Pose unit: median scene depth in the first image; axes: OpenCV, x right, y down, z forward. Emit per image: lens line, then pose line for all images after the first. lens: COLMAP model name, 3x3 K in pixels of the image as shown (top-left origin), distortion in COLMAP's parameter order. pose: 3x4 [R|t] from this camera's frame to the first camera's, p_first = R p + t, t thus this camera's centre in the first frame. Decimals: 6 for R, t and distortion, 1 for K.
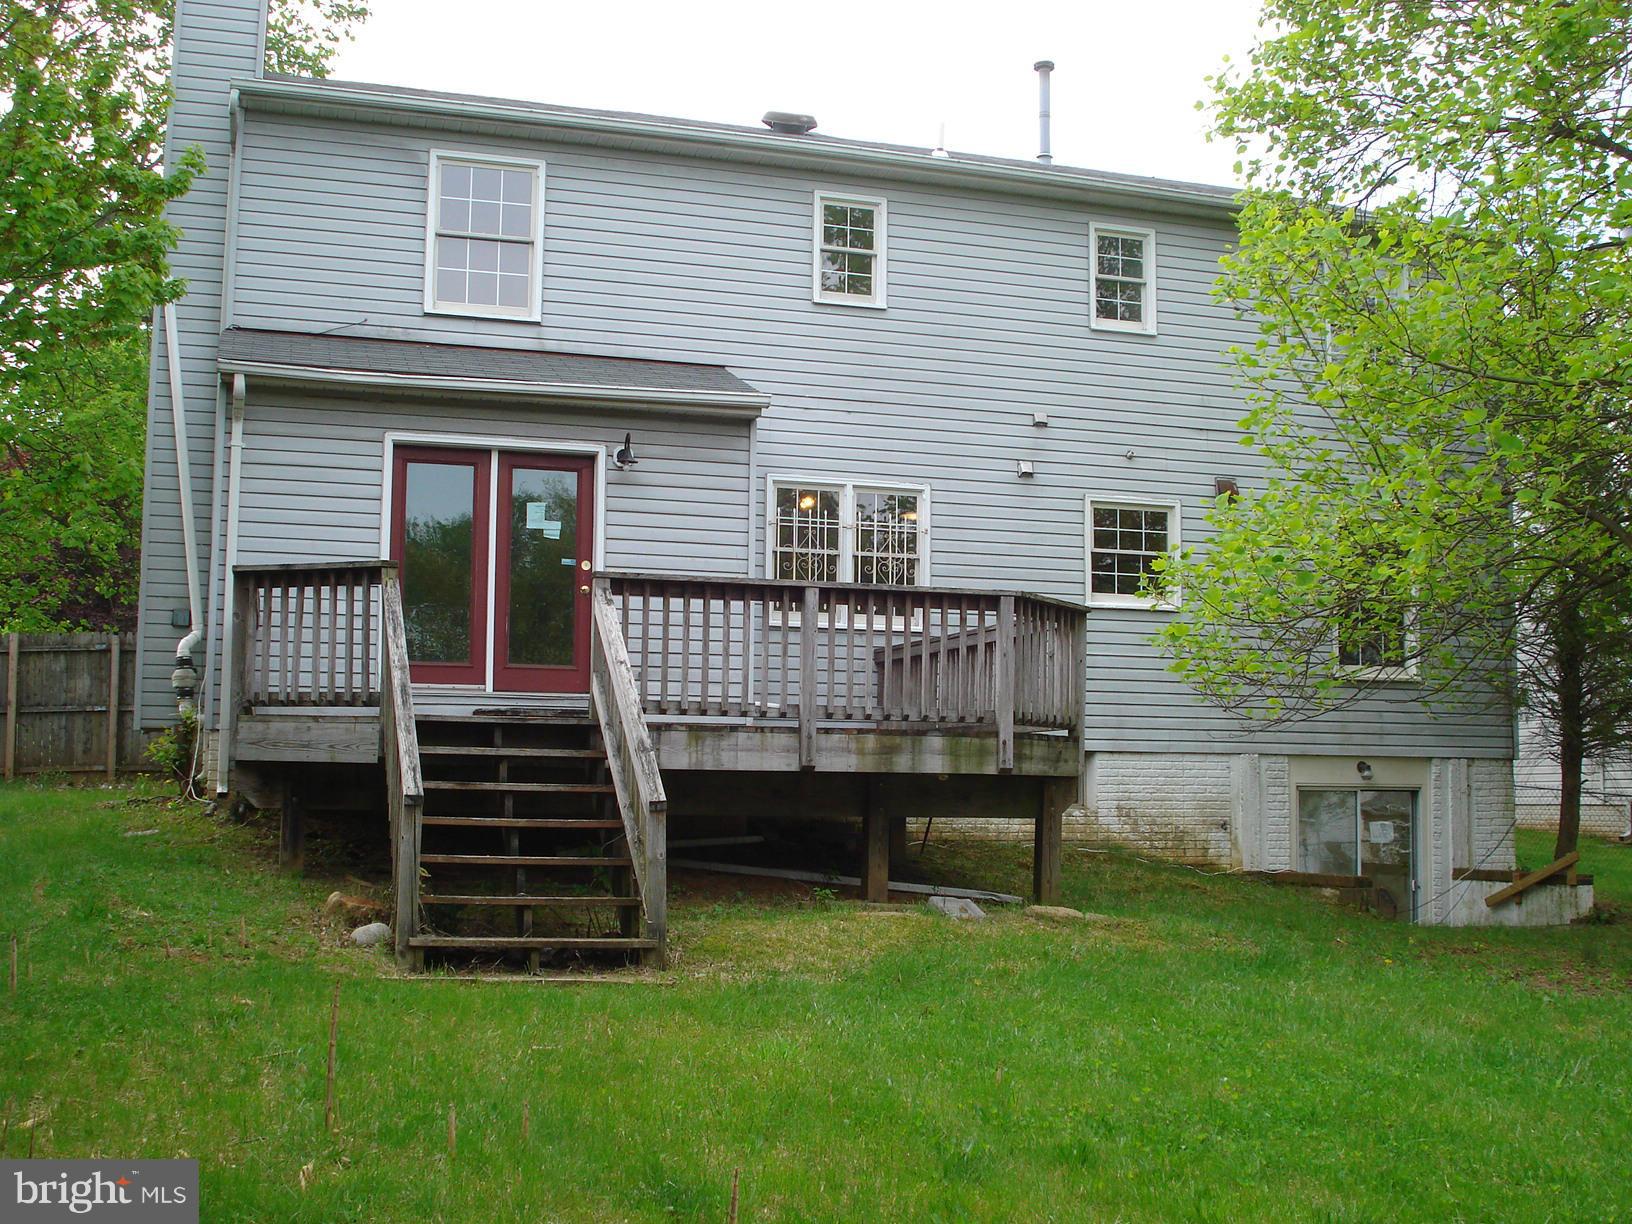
lens RADIAL K [[1806.2, 0, 816.0], [0, 1806.2, 612.0], [0, 0, 1]] dist [-0.110459, 0.006023]
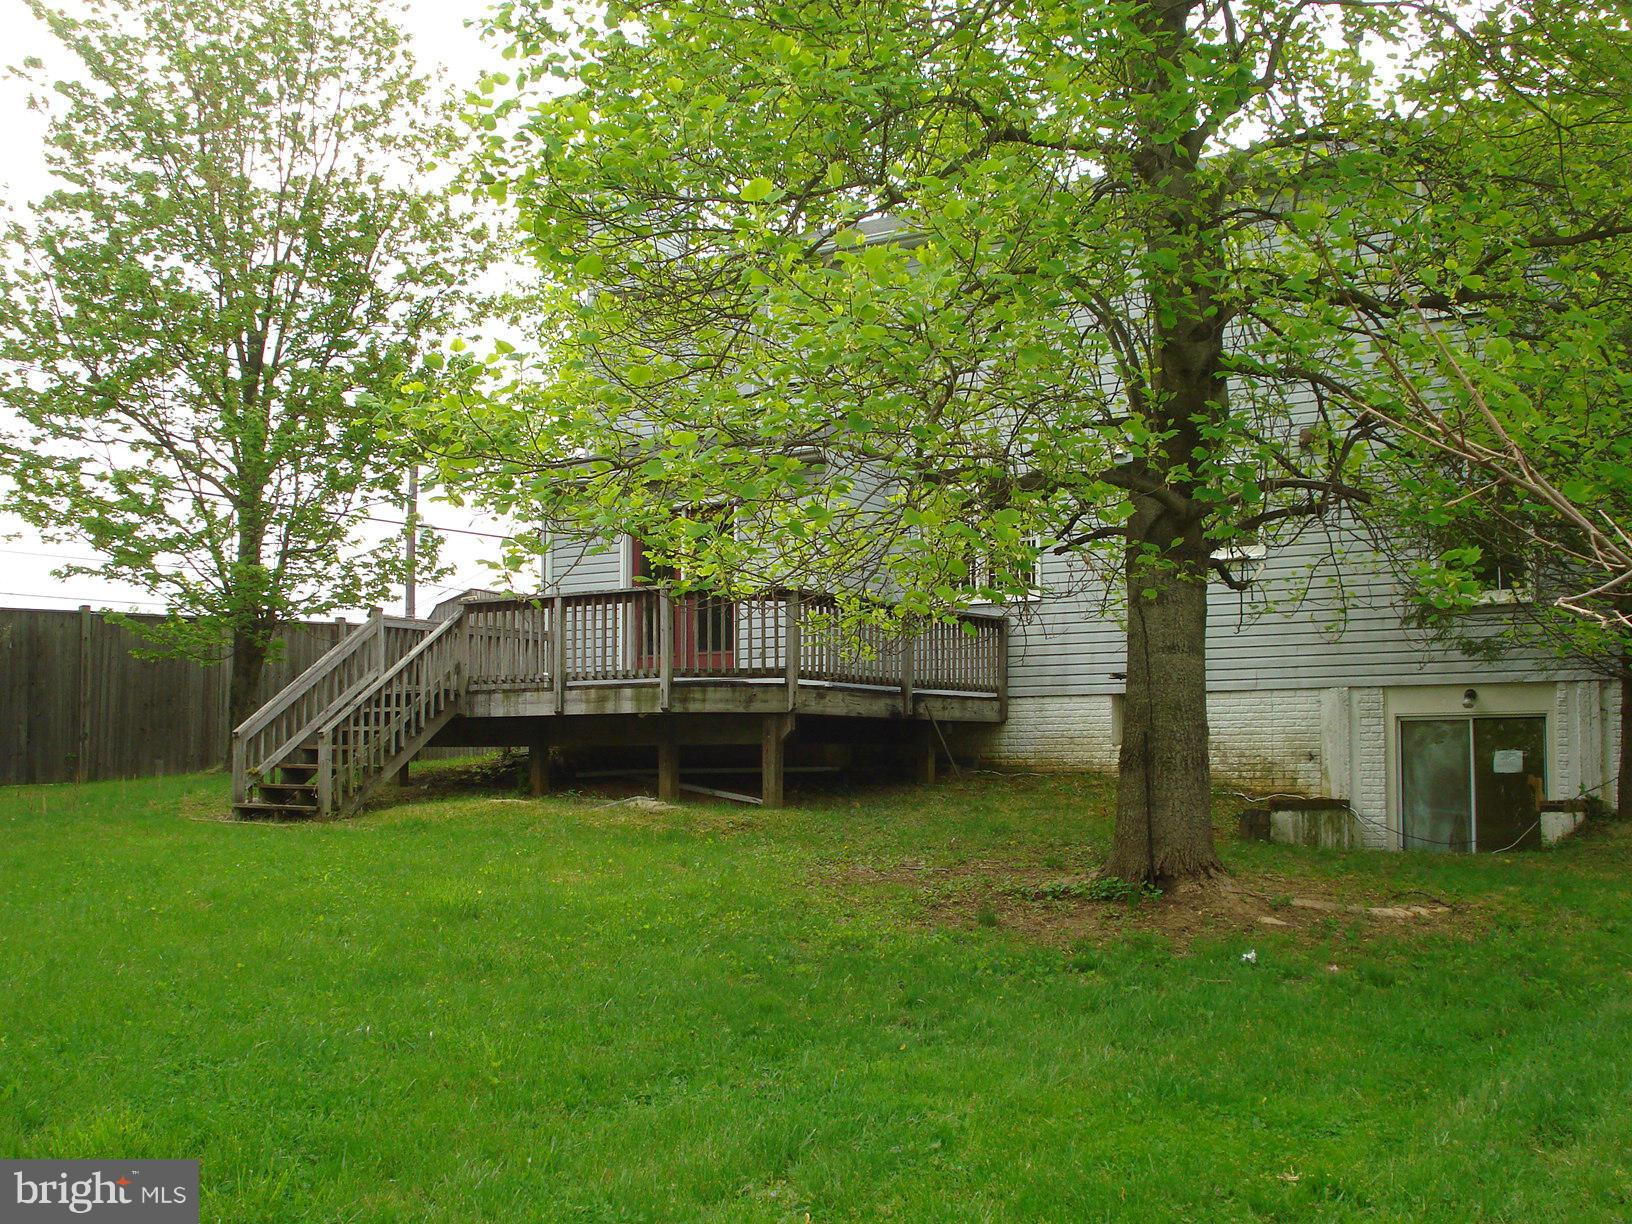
lens RADIAL K [[1806.2, 0, 816.0], [0, 1806.2, 612.0], [0, 0, 1]] dist [-0.110459, 0.006023]
pose [[0.649617, -0.081998, -0.755827, 0.850161], [0.085800, 0.995722, -0.034281, 0.046183], [0.755405, -0.042580, 0.653873, 0.097588]]
